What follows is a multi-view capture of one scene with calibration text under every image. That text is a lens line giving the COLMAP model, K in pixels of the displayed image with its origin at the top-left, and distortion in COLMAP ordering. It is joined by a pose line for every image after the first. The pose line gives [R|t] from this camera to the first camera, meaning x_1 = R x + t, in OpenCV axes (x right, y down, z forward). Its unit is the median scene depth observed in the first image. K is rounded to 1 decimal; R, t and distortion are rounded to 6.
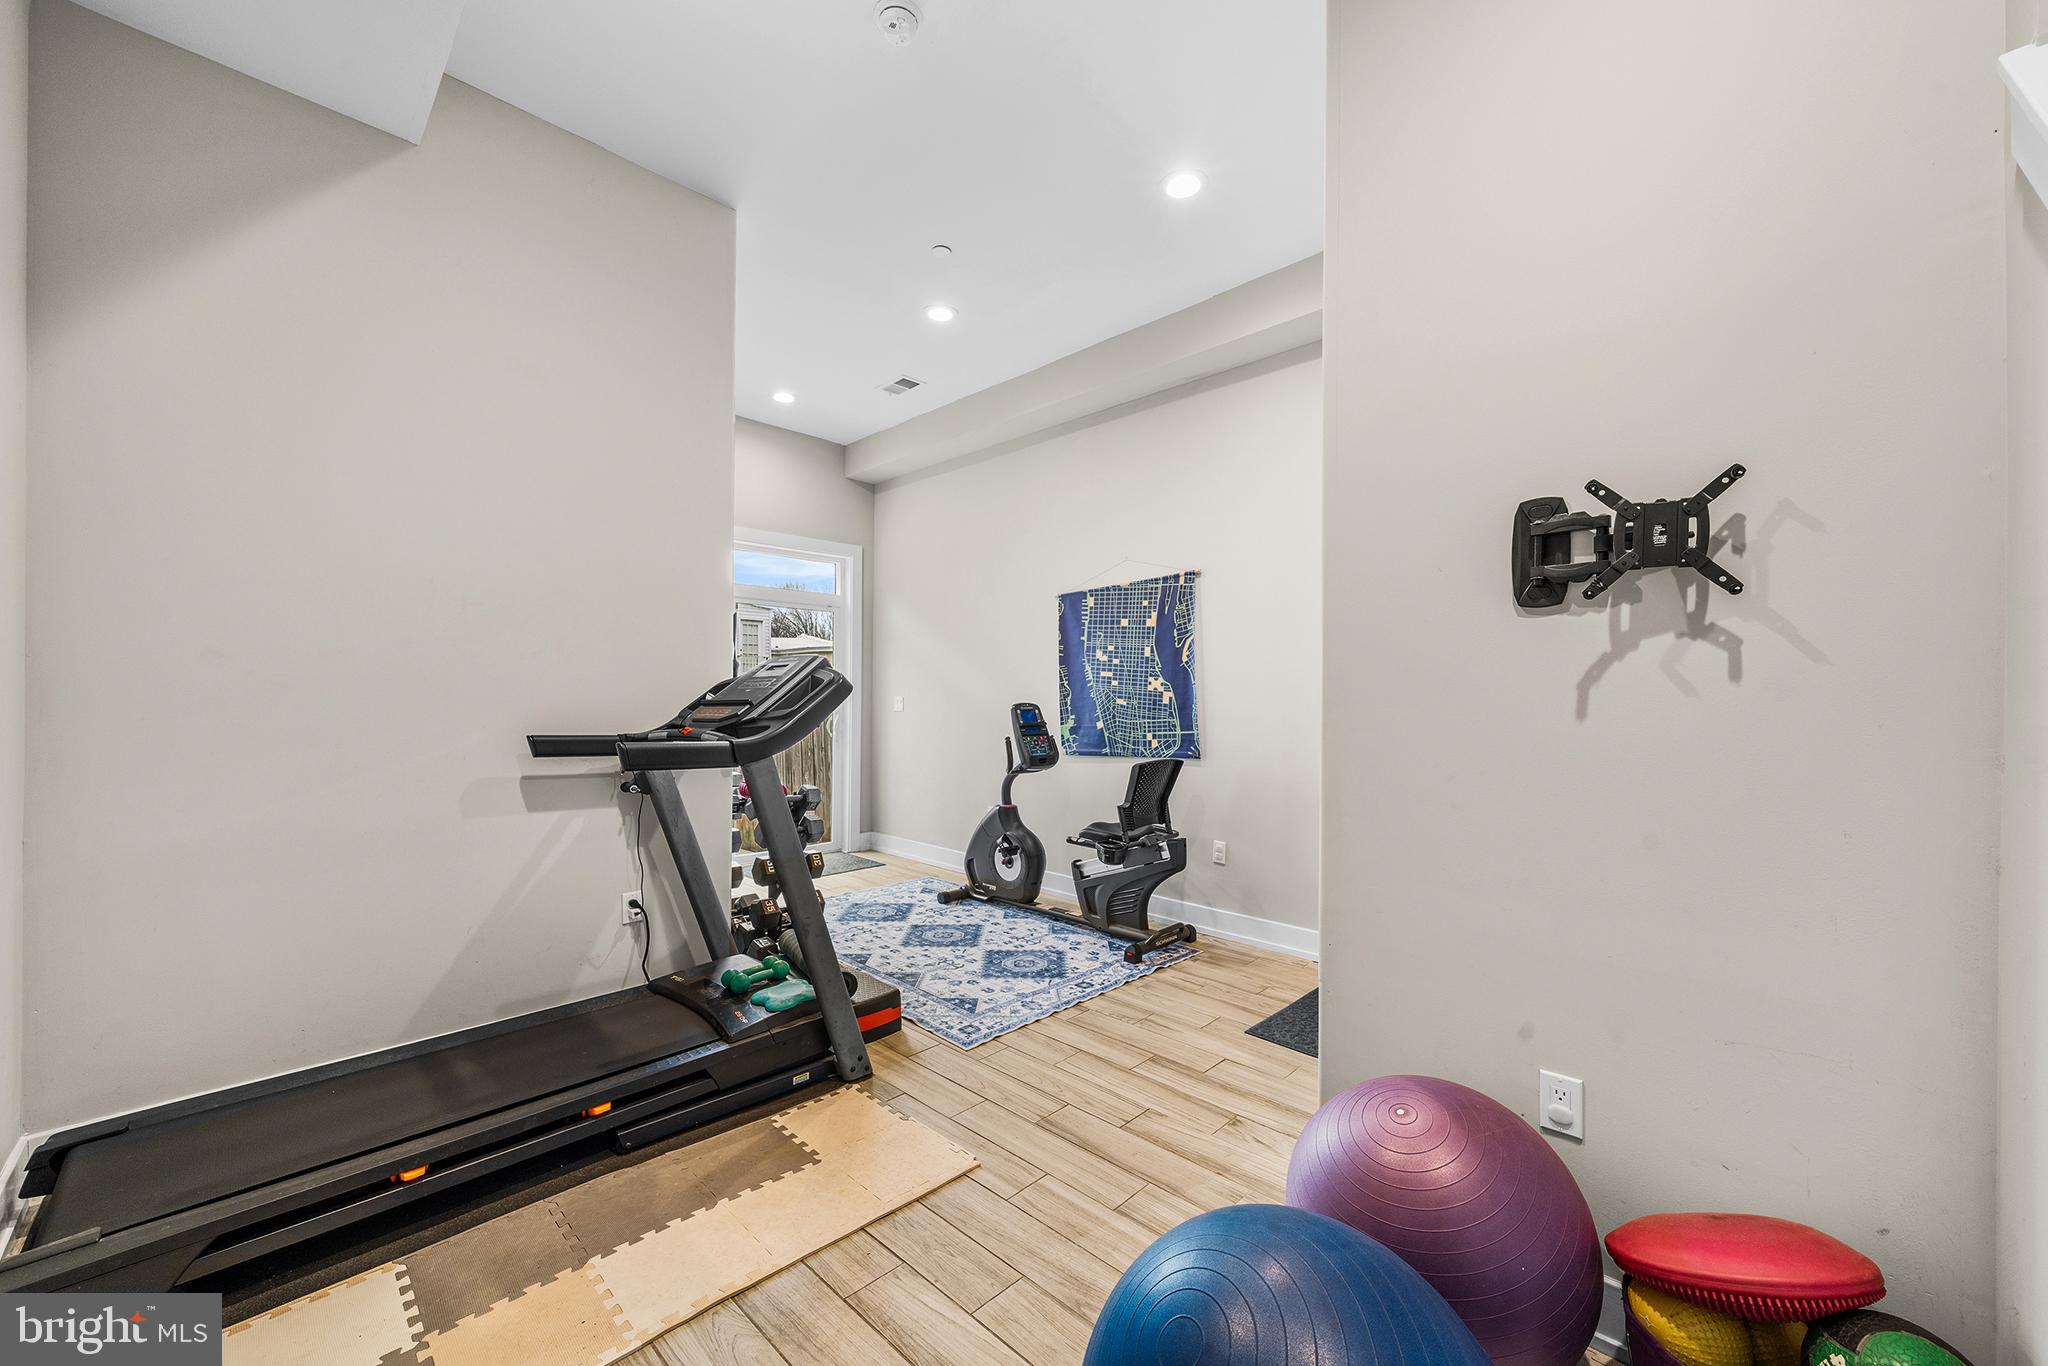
lens RADIAL K [[795.1, 0, 1024.0], [0, 795.1, 692.2], [0, 0, 1]] dist [-0.002432, -0.000158]
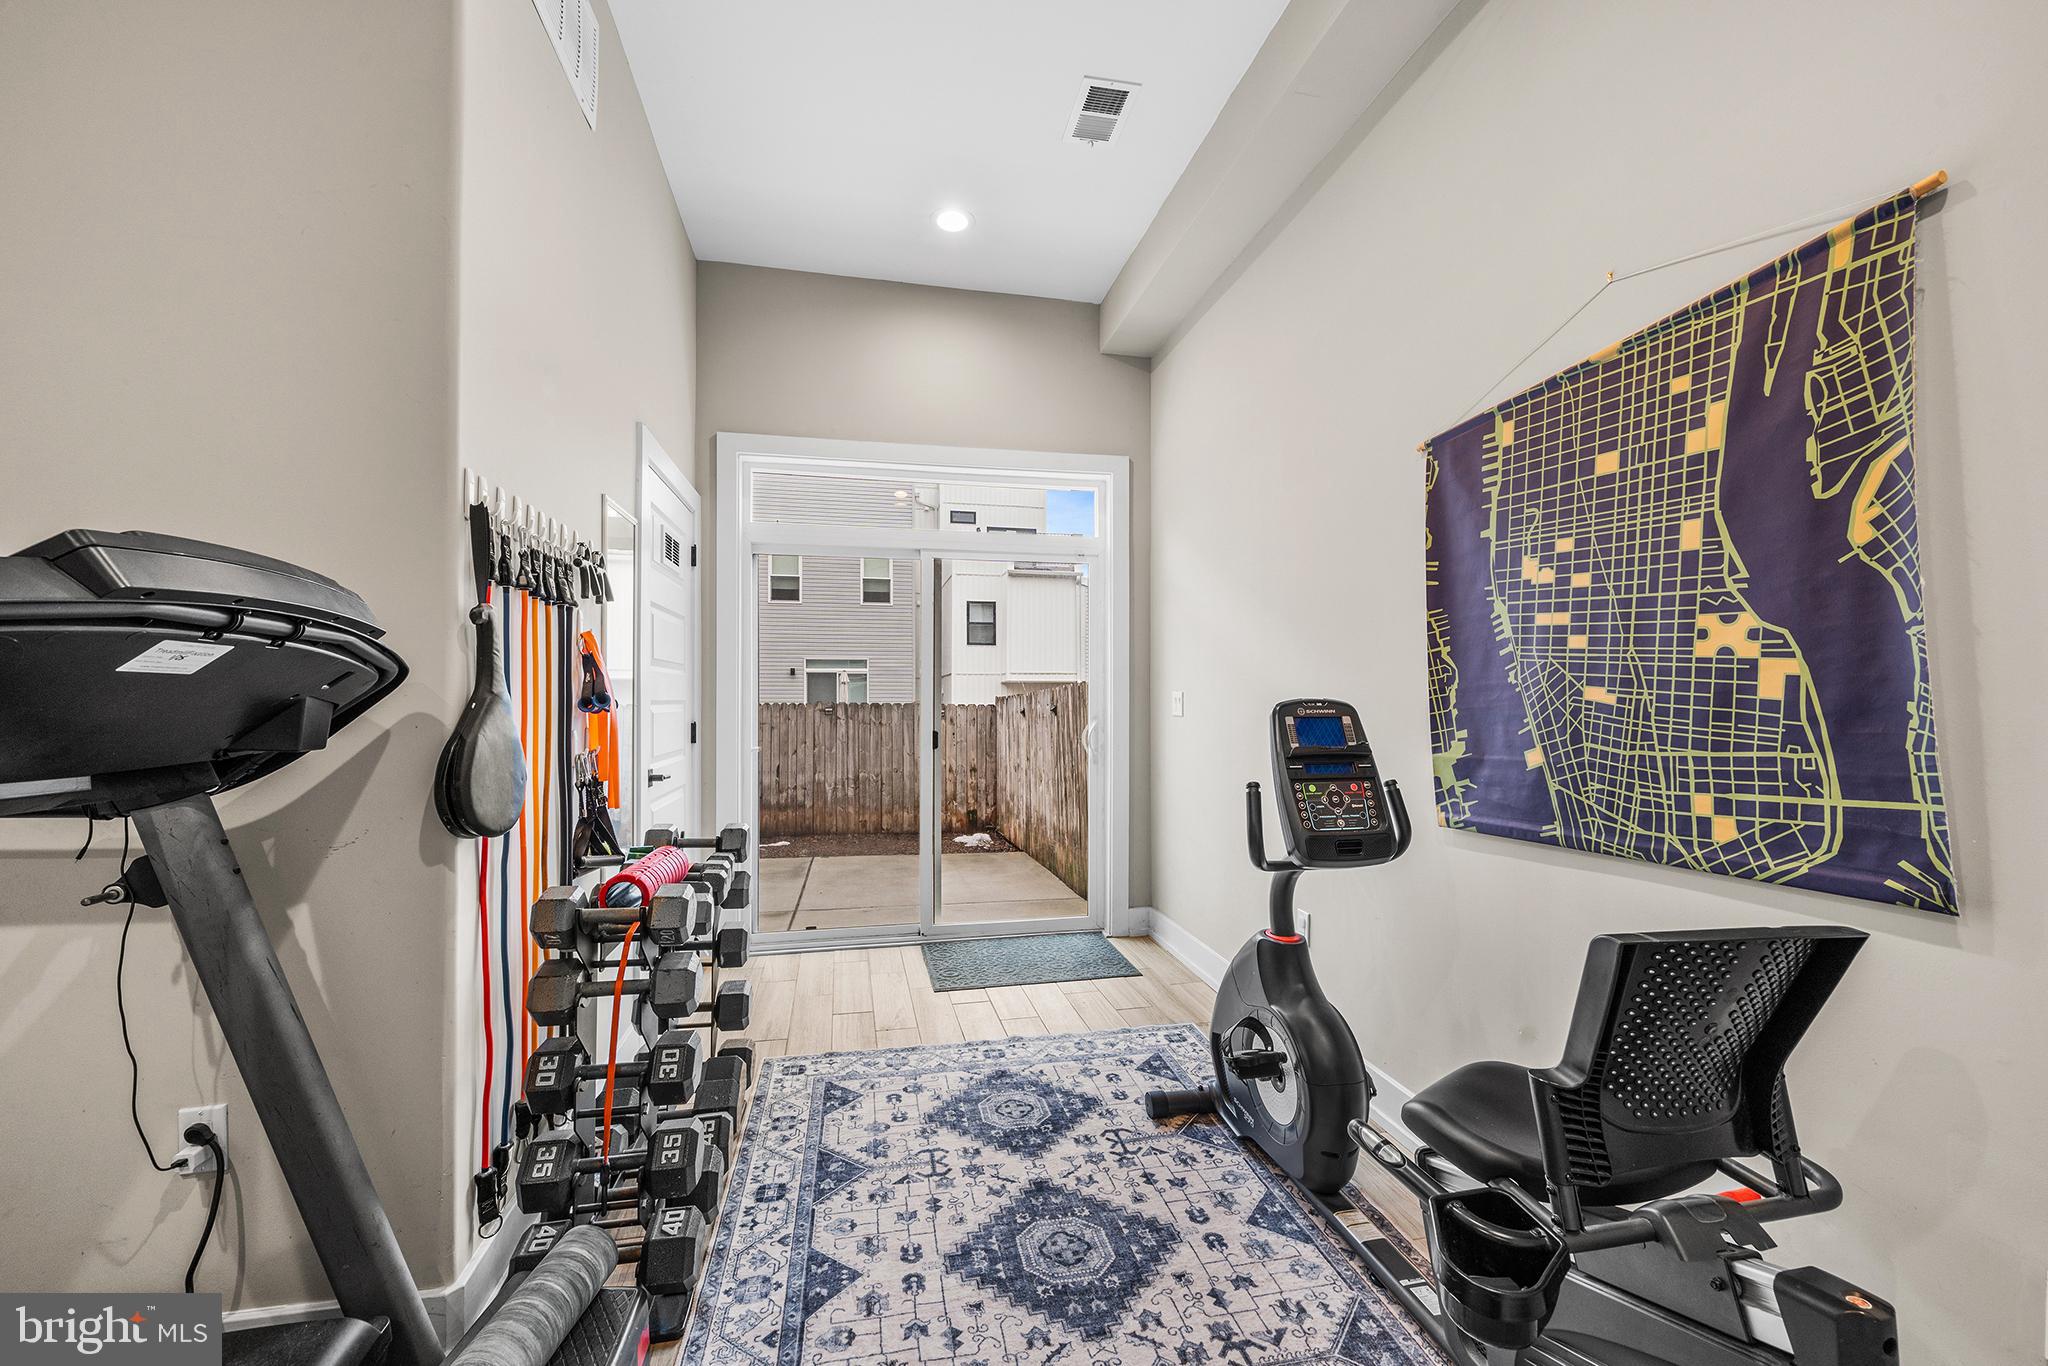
lens RADIAL K [[795.1, 0, 1024.0], [0, 795.1, 692.2], [0, 0, 1]] dist [-0.002432, -0.000158]
pose [[0.829699, -0.010389, -0.558114, 0.110085], [0.009082, 0.999946, -0.005113, 0.010628], [0.558137, -0.000826, 0.829748, 0.587648]]
